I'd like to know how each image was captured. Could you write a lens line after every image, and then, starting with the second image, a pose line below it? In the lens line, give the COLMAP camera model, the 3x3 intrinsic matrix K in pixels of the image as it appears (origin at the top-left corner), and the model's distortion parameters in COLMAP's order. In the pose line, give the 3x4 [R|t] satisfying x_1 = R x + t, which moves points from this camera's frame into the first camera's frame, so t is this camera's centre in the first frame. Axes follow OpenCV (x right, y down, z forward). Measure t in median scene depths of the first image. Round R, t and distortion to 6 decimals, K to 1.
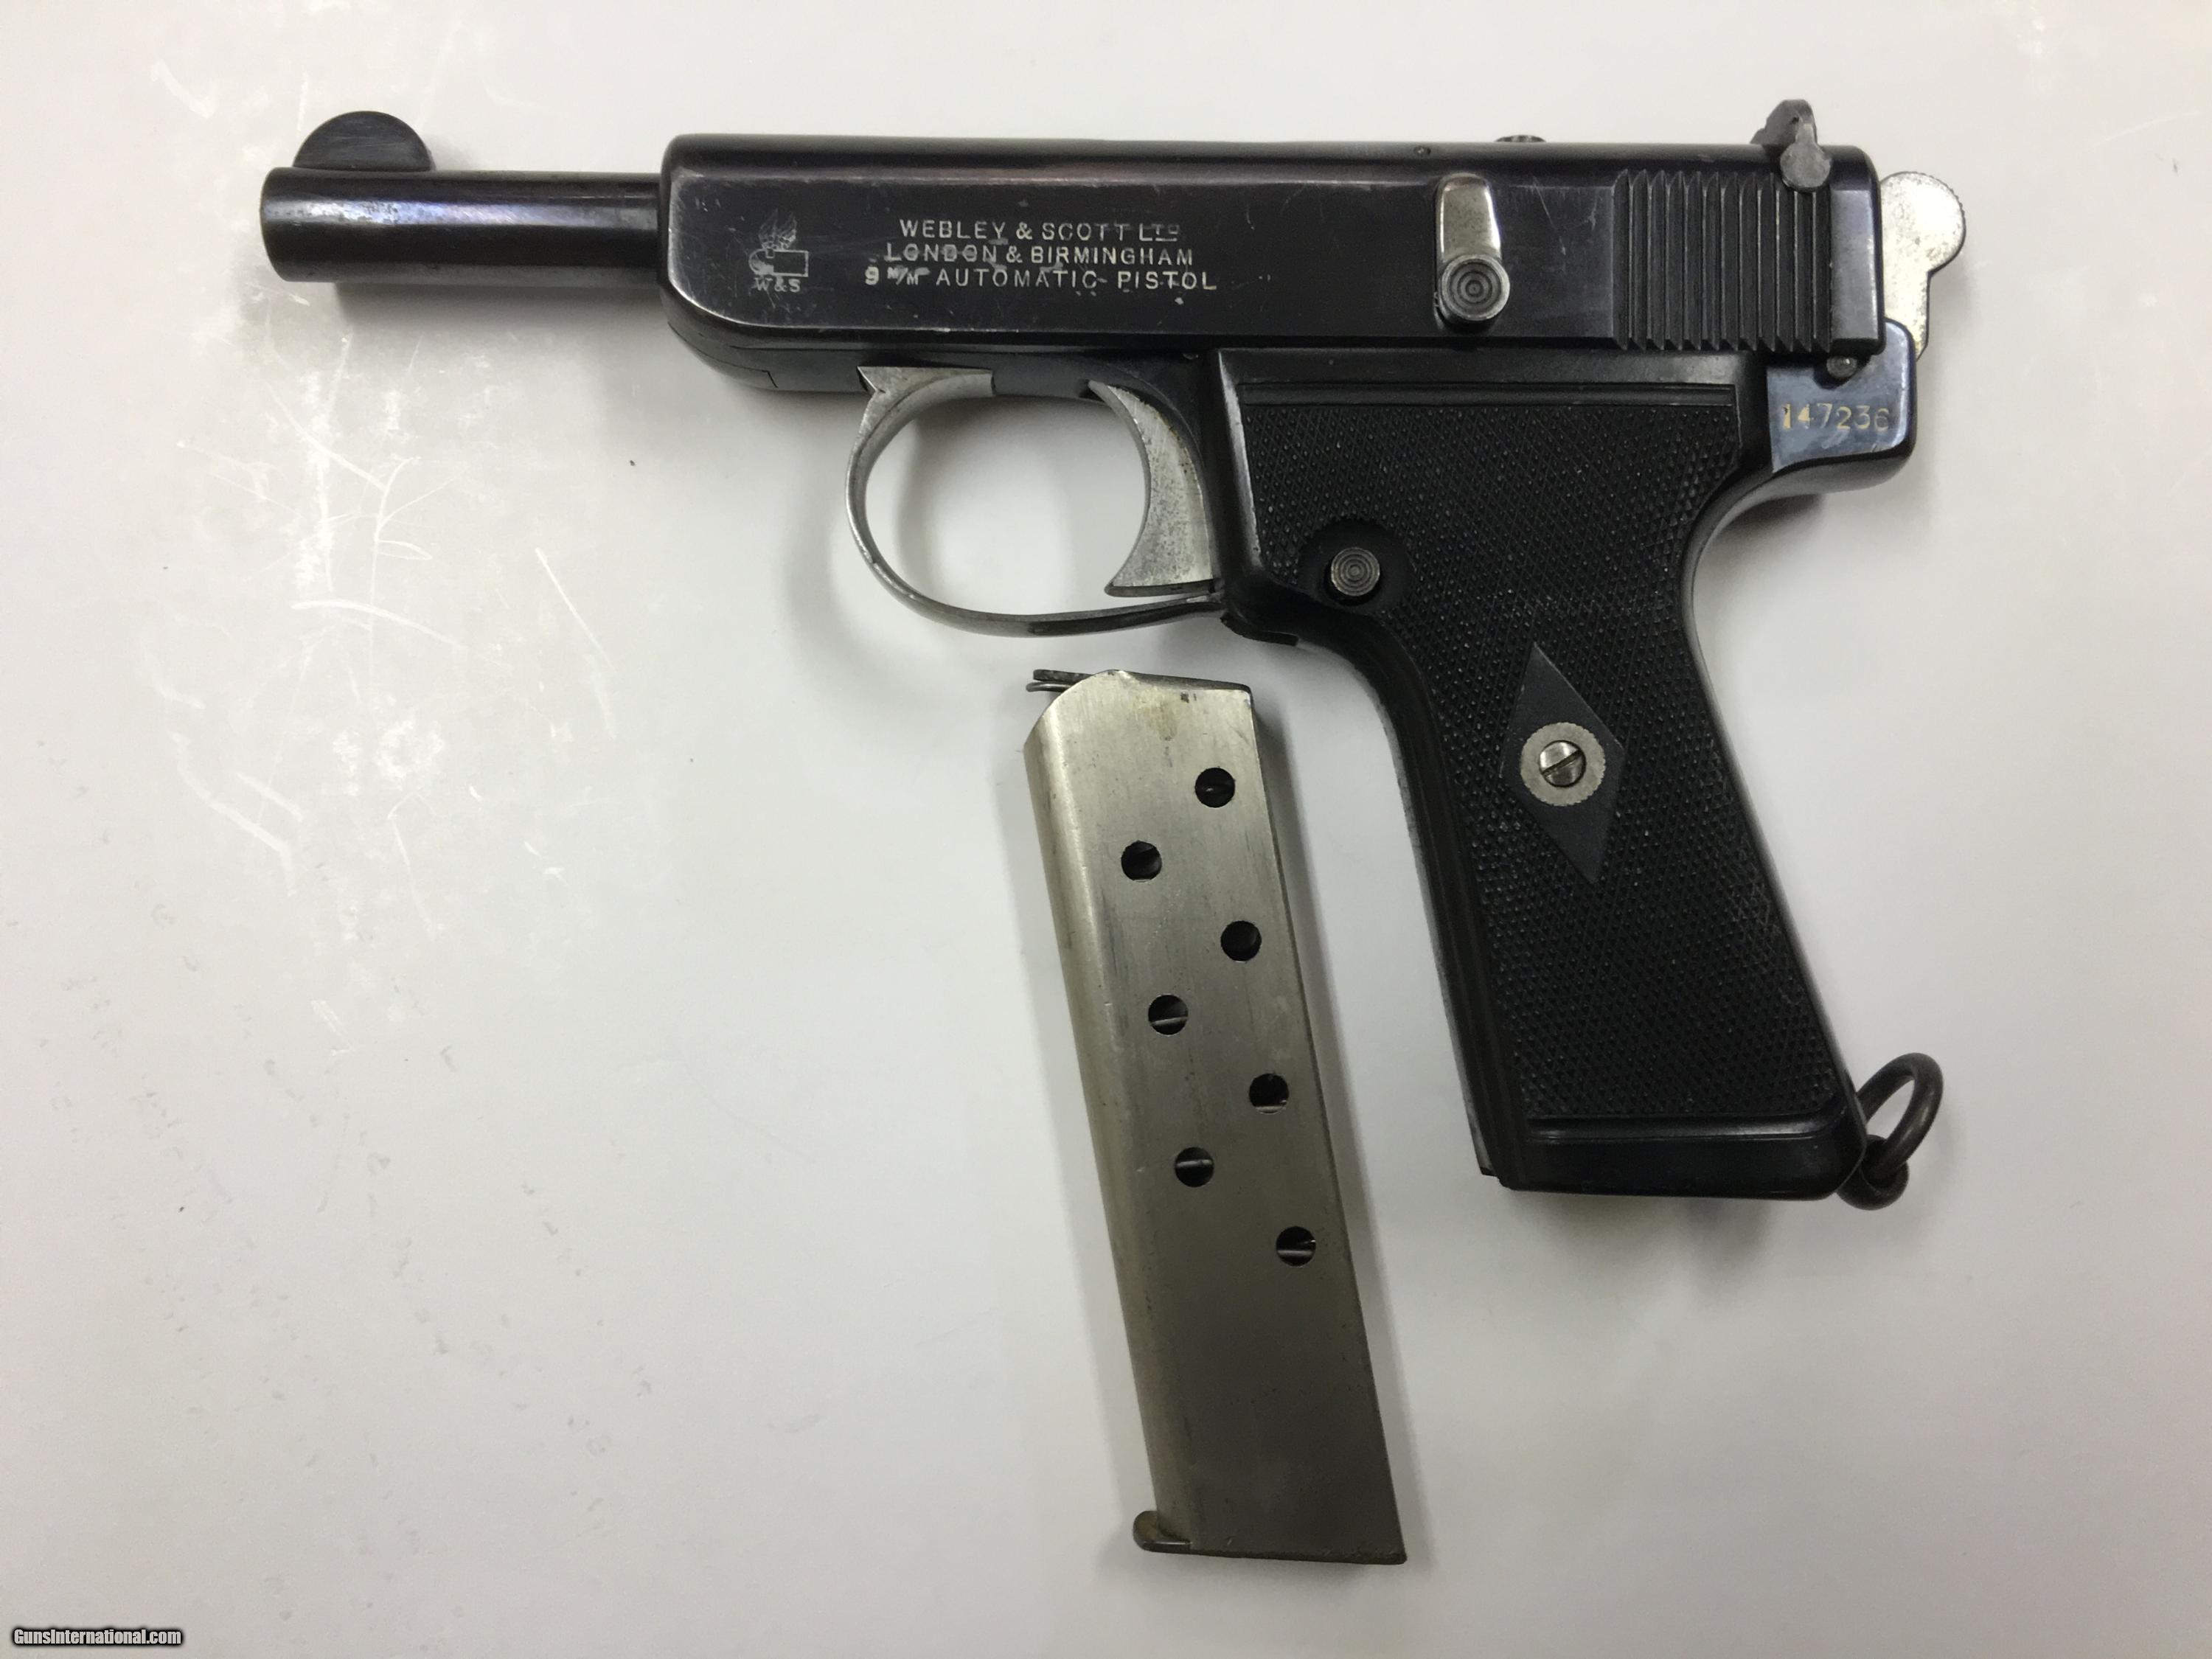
lens RADIAL K [[1889.6, 0, 1106.5], [0, 1889.6, 829.9], [0, 0, 1]] dist [0.011225, 0.002201]
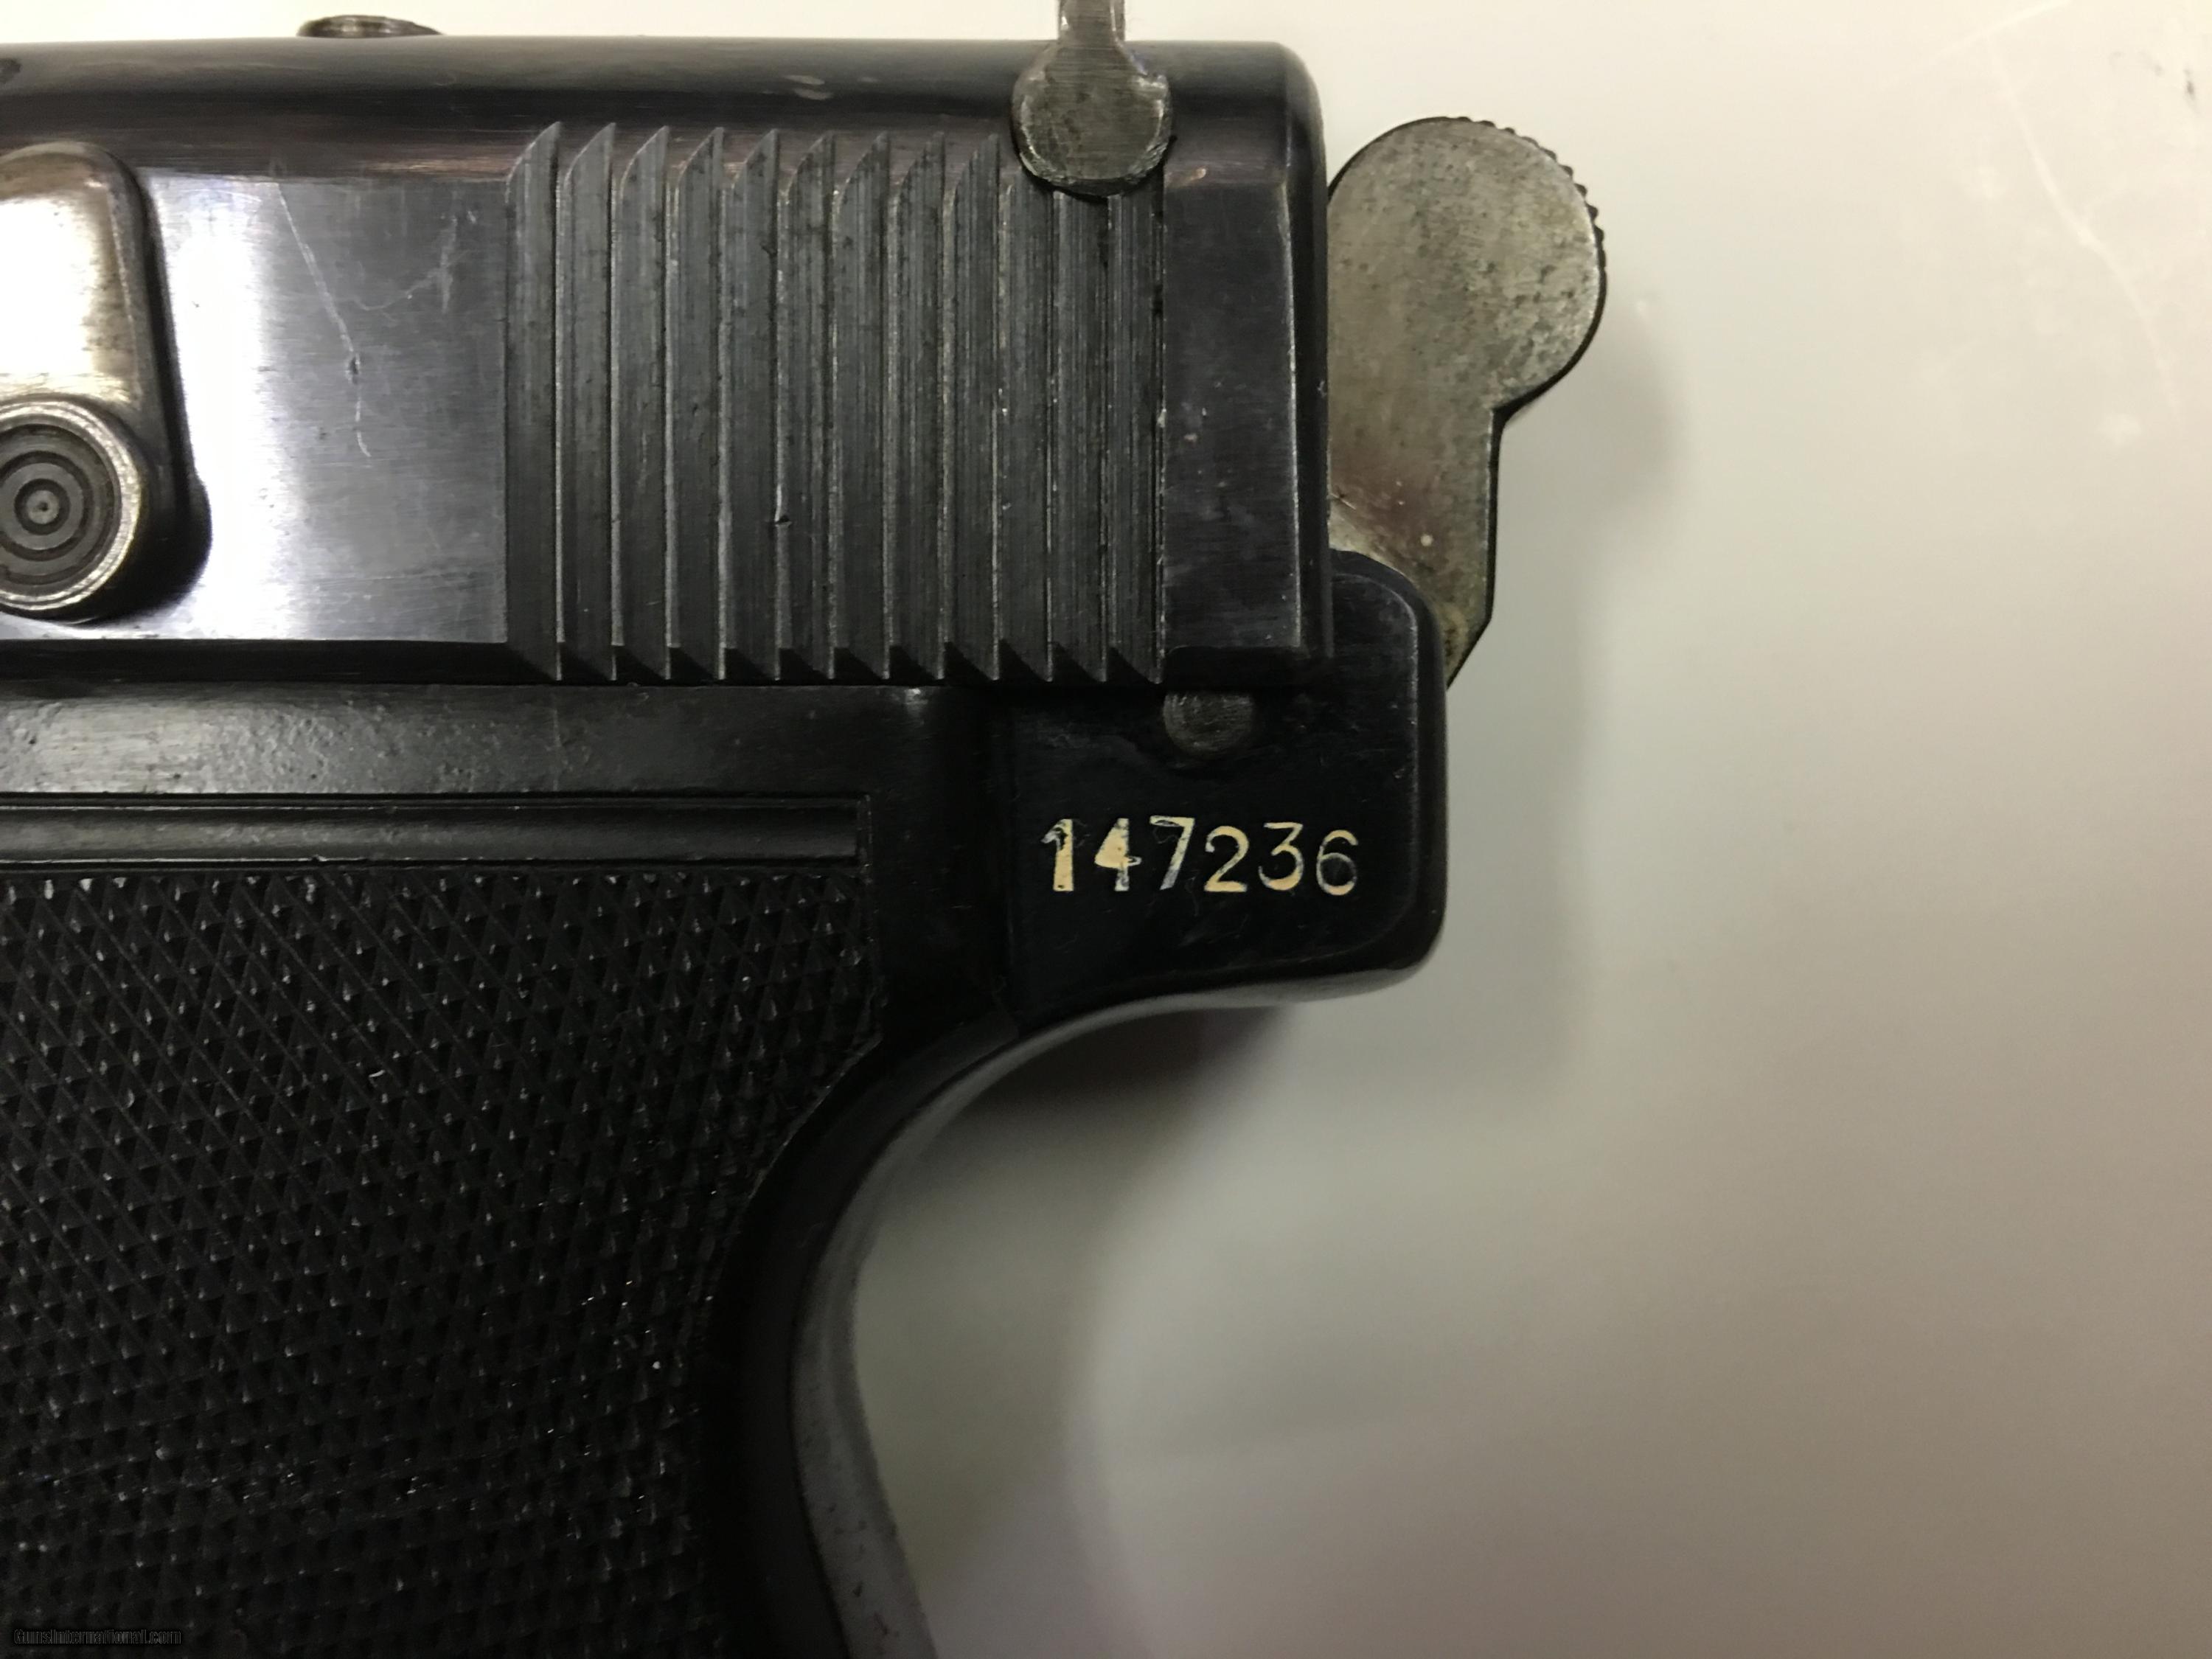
lens RADIAL K [[1889.6, 0, 1105.4], [0, 1889.6, 829.1], [0, 0, 1]] dist [0.011225, 0.002201]
pose [[0.999820, -0.013599, 0.013222, 0.362593], [0.012850, 0.998392, 0.055218, -0.242034], [-0.013952, -0.055039, 0.998387, 0.659936]]
